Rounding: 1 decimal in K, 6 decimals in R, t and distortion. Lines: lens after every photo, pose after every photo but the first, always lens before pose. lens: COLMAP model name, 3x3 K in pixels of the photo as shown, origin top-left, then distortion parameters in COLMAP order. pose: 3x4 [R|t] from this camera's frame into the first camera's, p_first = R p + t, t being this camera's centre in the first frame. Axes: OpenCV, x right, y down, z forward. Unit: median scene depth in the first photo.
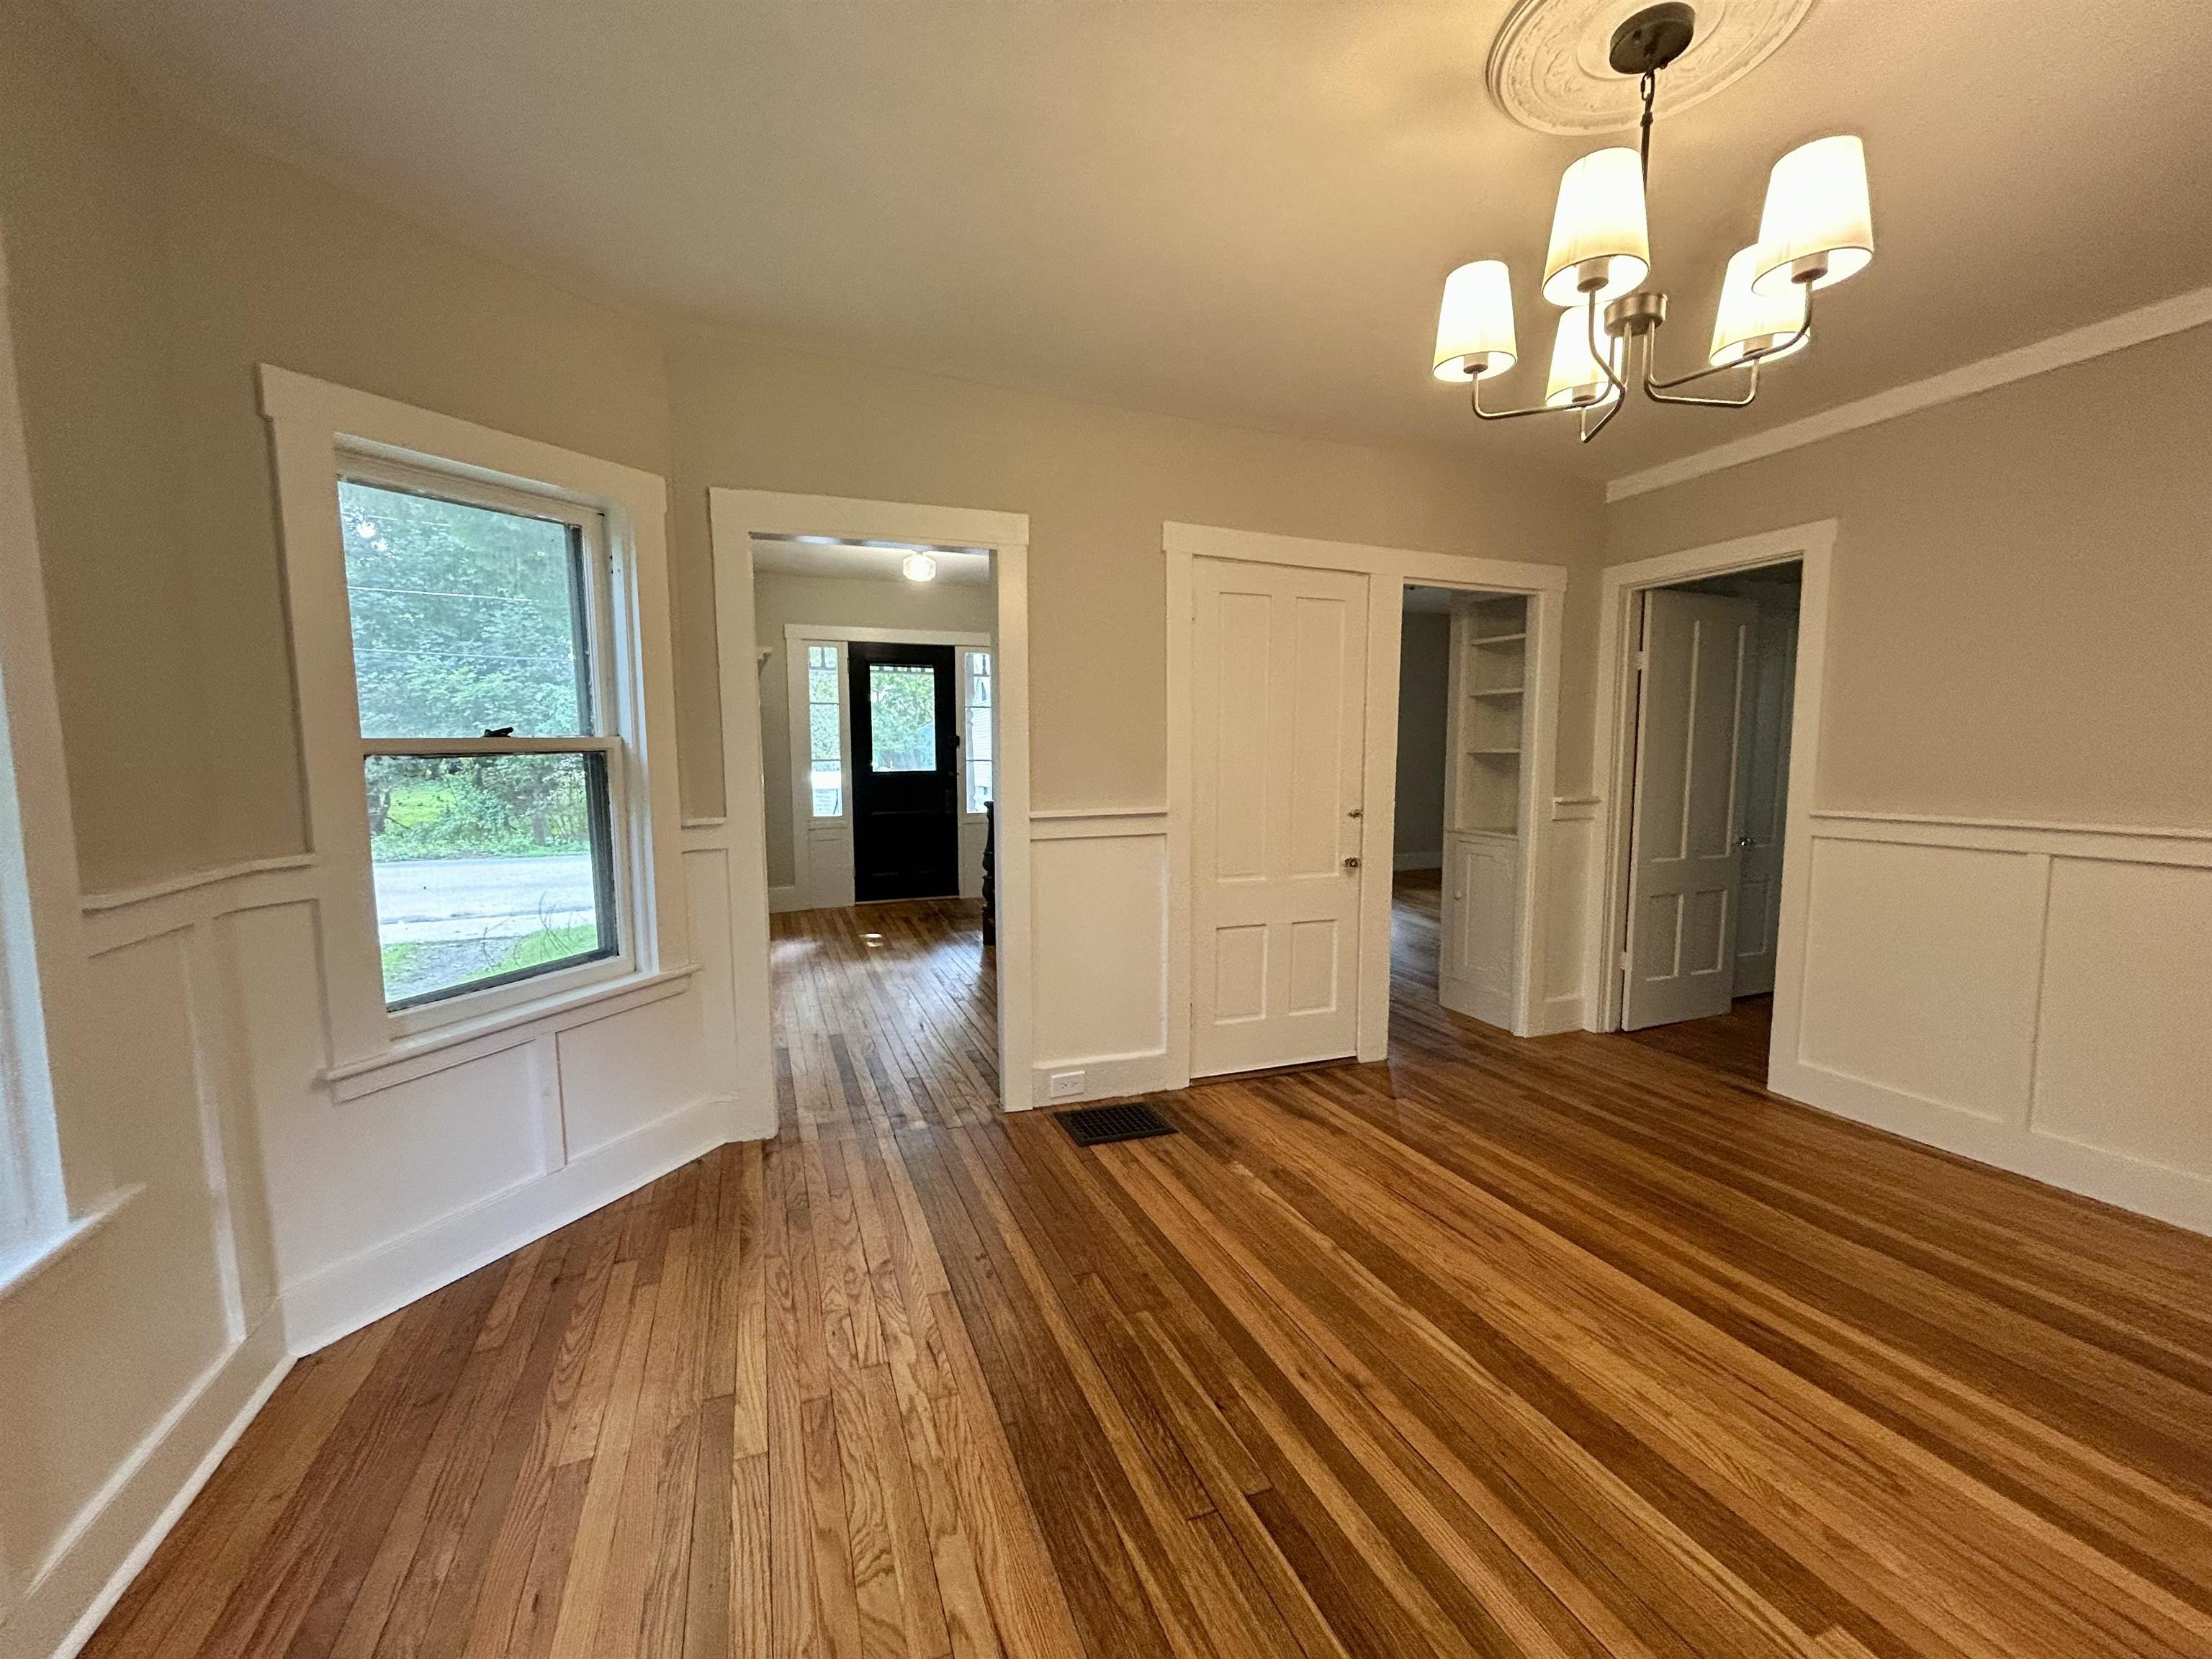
lens RADIAL K [[885.0, 0, 1094.3], [0, 885.0, 829.0], [0, 0, 1]] dist [-0.001074, -0.000071]
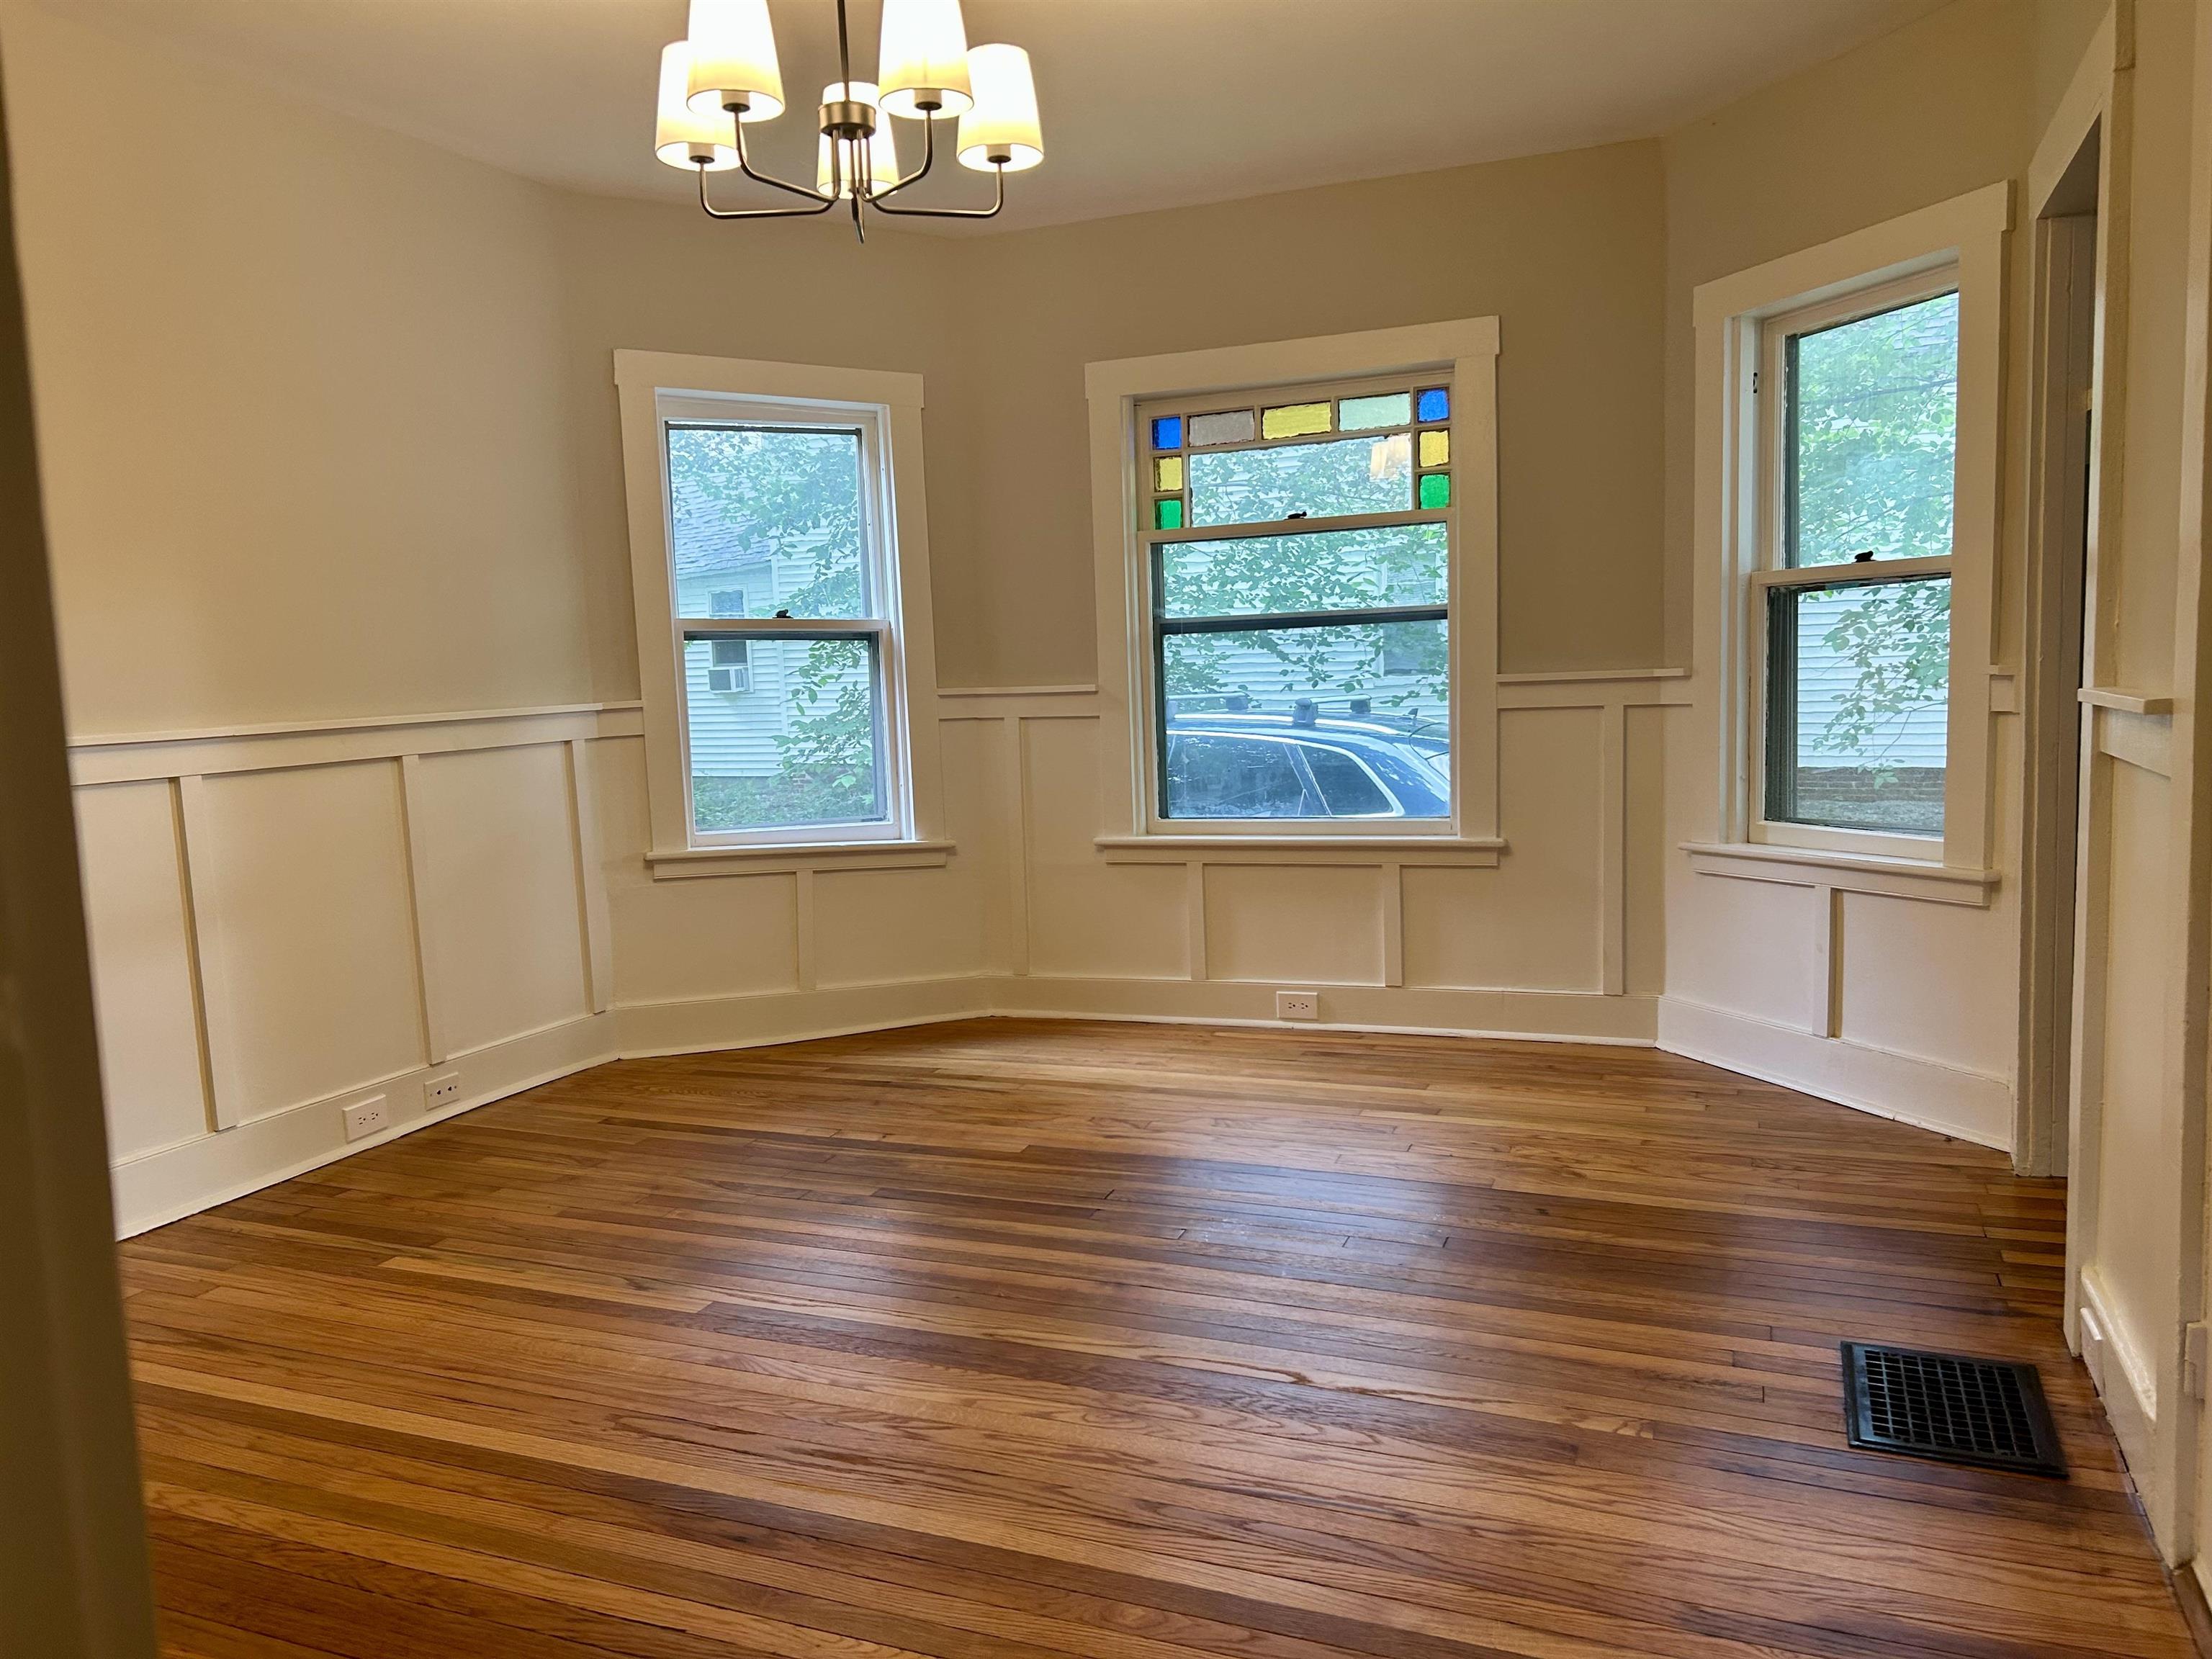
lens RADIAL K [[1645.8, 0, 1117.4], [0, 1645.8, 830.7], [0, 0, 1]] dist [0.084755, -0.104893]
pose [[-0.671206, 0.104379, -0.733885, 1.506805], [-0.032434, 0.984953, 0.169752, -0.125566], [0.740561, 0.137741, -0.657721, 2.079197]]
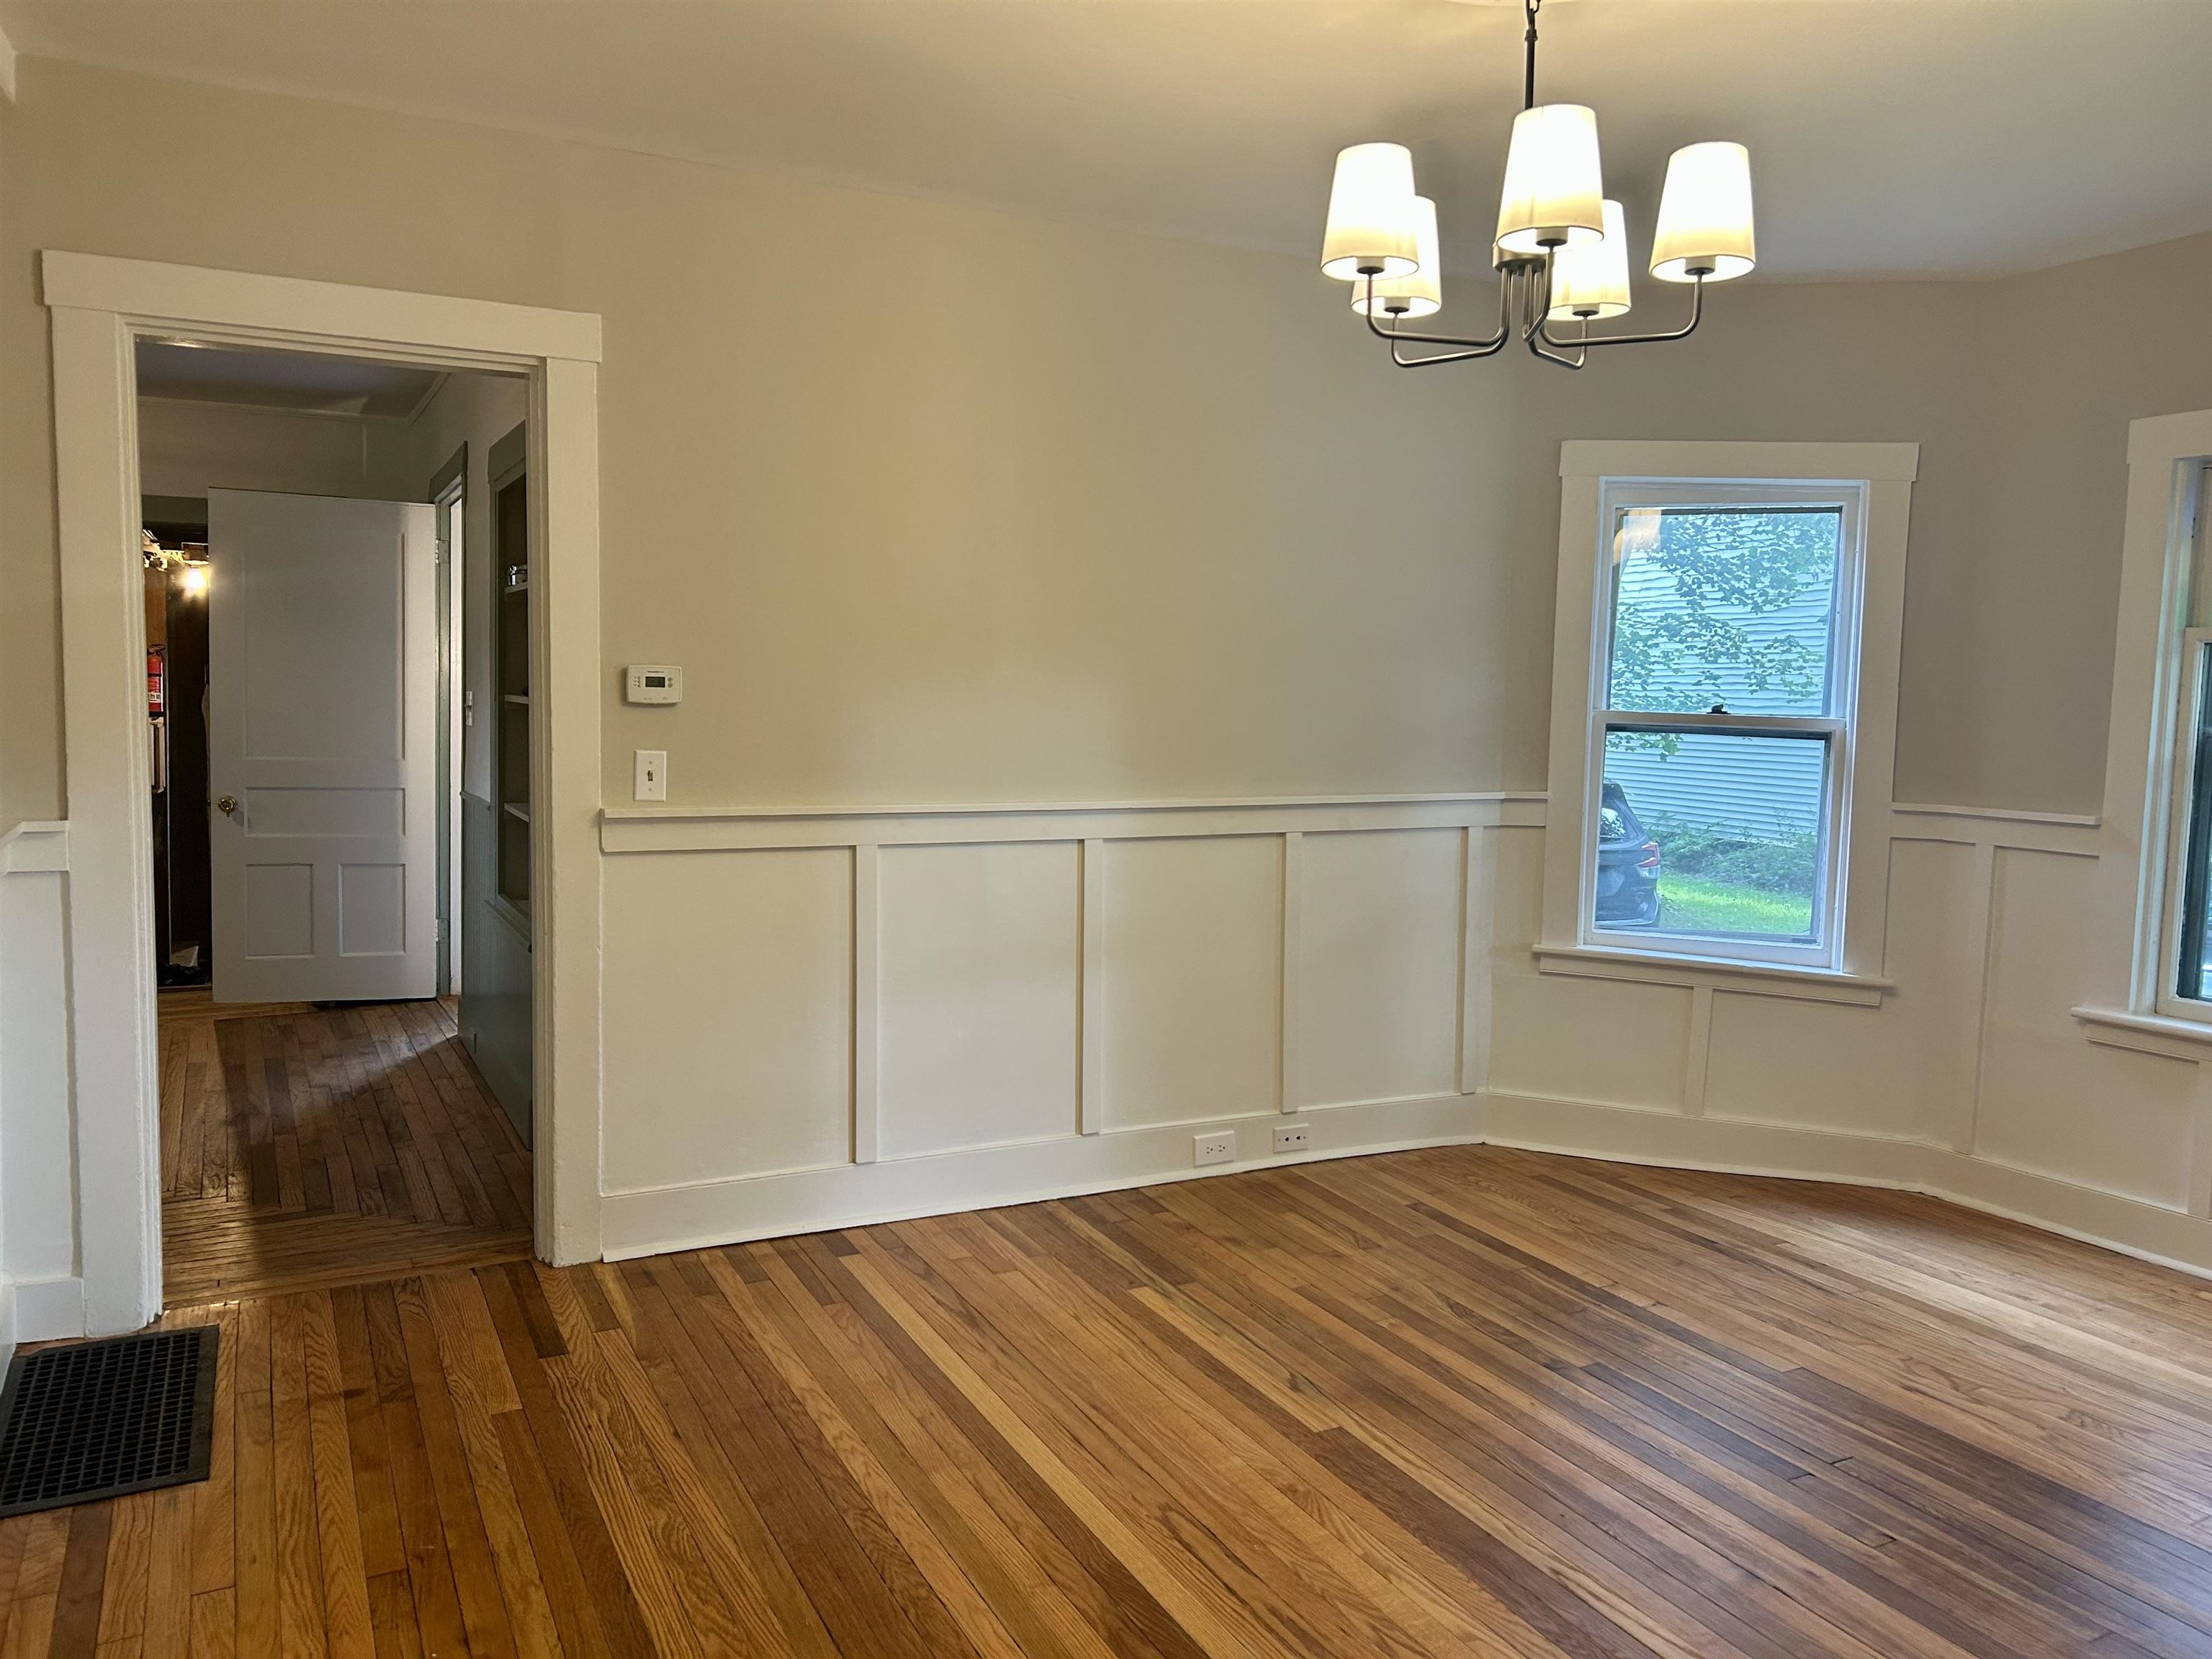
lens RADIAL K [[1645.8, 0, 1117.4], [0, 1645.8, 830.7], [0, 0, 1]] dist [0.084755, -0.104893]
pose [[-0.993399, -0.005892, -0.114559, 1.011617], [-0.026422, 0.983579, 0.178533, -0.252472], [0.111626, 0.180381, -0.977242, 2.258845]]
